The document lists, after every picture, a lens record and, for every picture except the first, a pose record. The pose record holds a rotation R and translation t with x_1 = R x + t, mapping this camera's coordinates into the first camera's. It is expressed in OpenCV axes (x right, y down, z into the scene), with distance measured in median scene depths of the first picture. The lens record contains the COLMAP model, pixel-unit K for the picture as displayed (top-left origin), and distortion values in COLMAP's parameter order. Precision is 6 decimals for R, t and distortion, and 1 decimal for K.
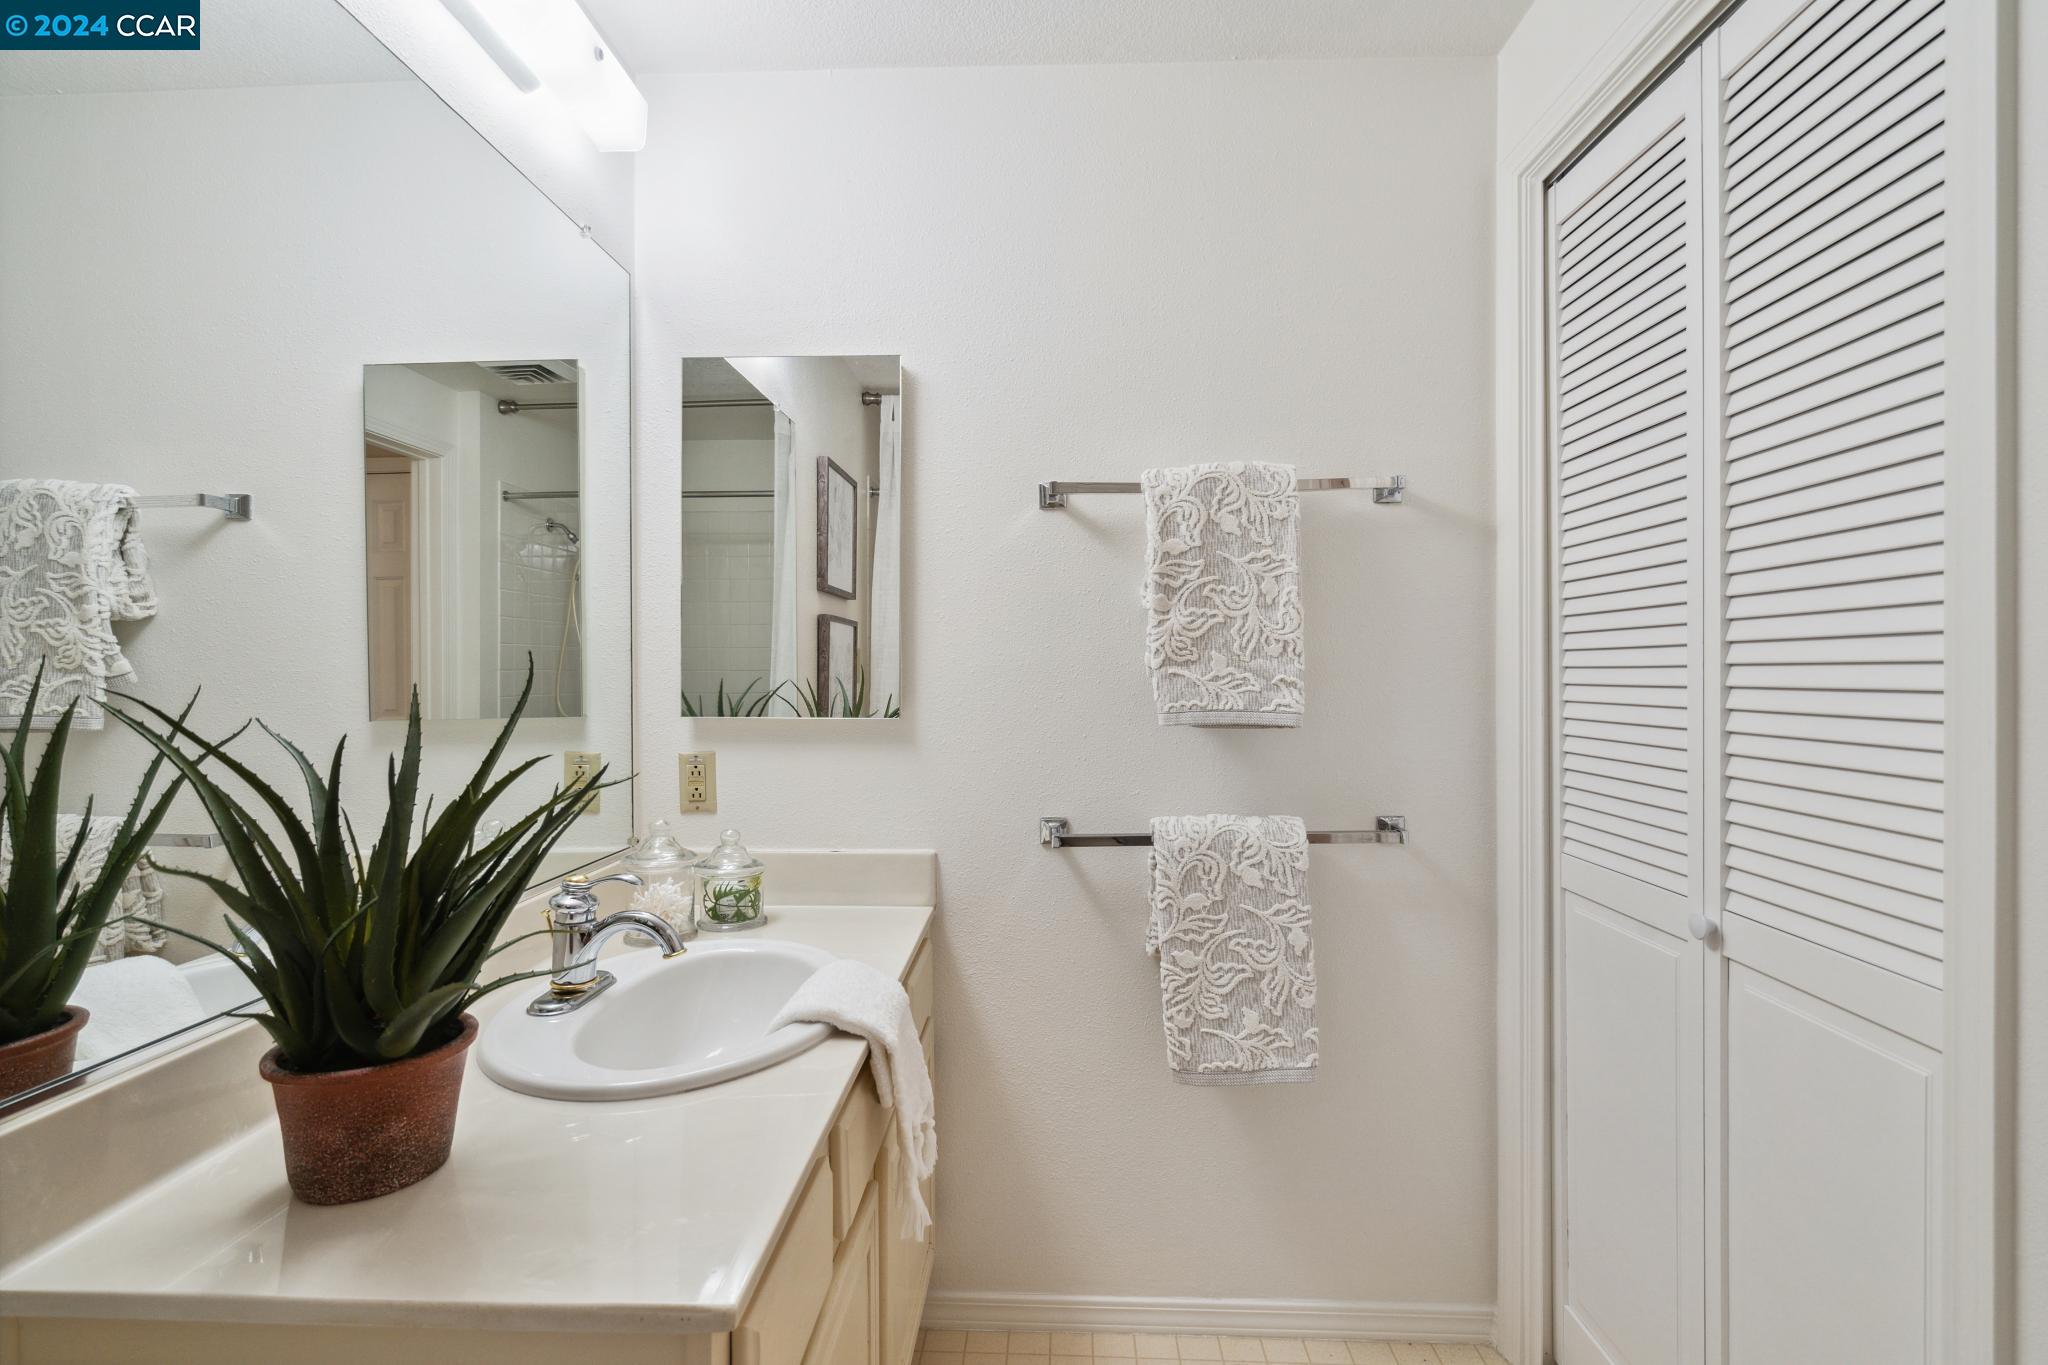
lens RADIAL K [[937.8, 0, 1018.5], [0, 937.8, 673.9], [0, 0, 1]] dist [-0.004596, 0.000326]
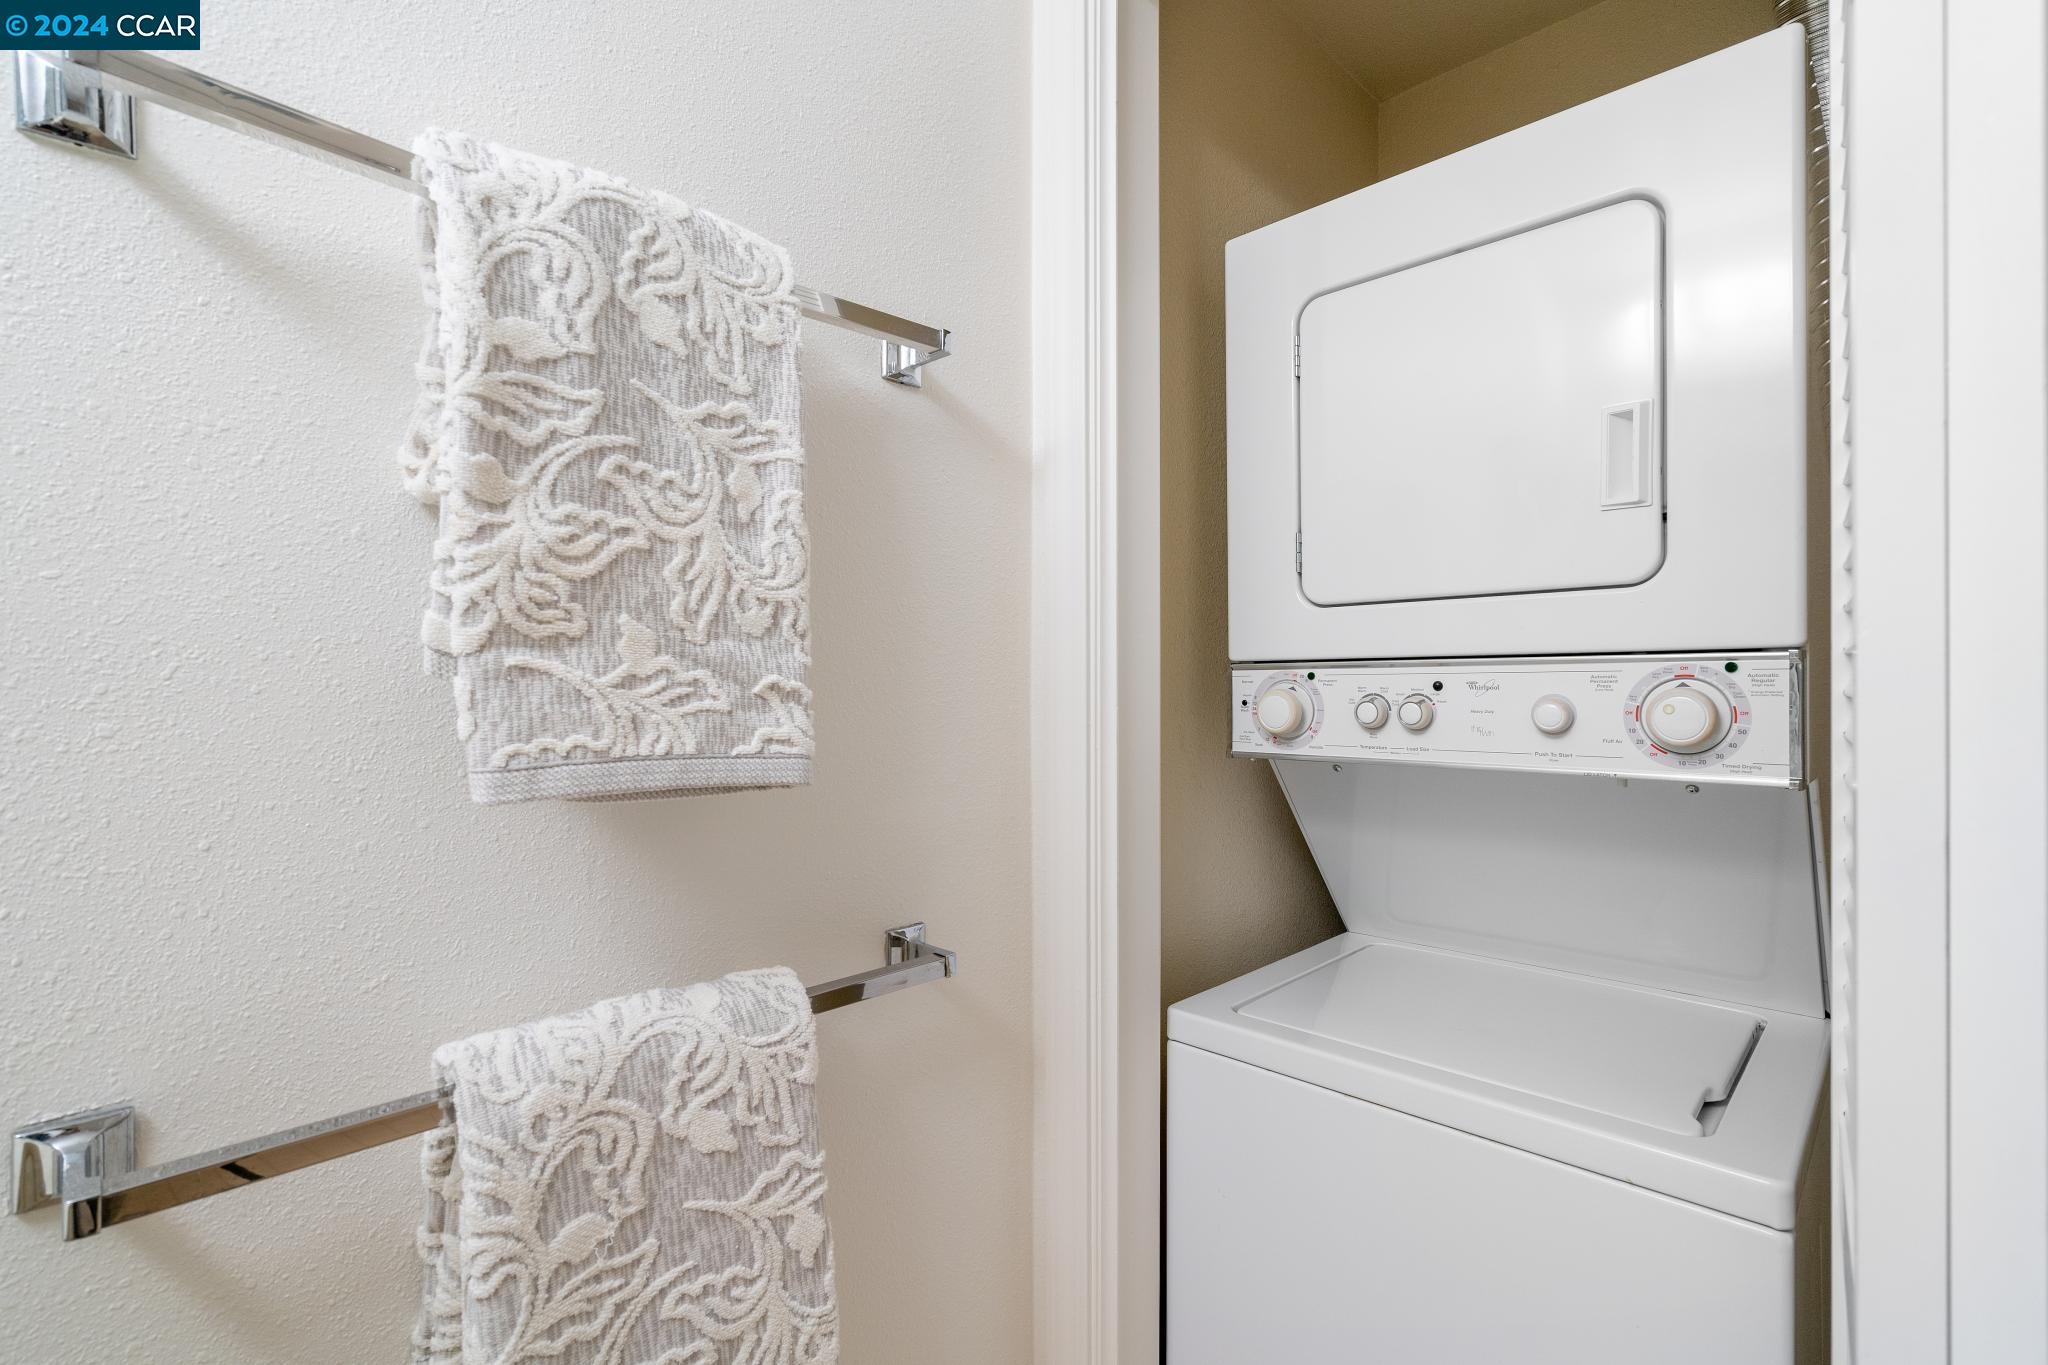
lens RADIAL K [[937.8, 0, 1032.2], [0, 937.8, 689.1], [0, 0, 1]] dist [-0.004596, 0.000326]
pose [[0.677782, 0.006356, 0.735235, 0.025419], [-0.004271, 0.999980, -0.004707, 0.009539], [-0.735250, 0.000050, 0.677796, 0.584254]]
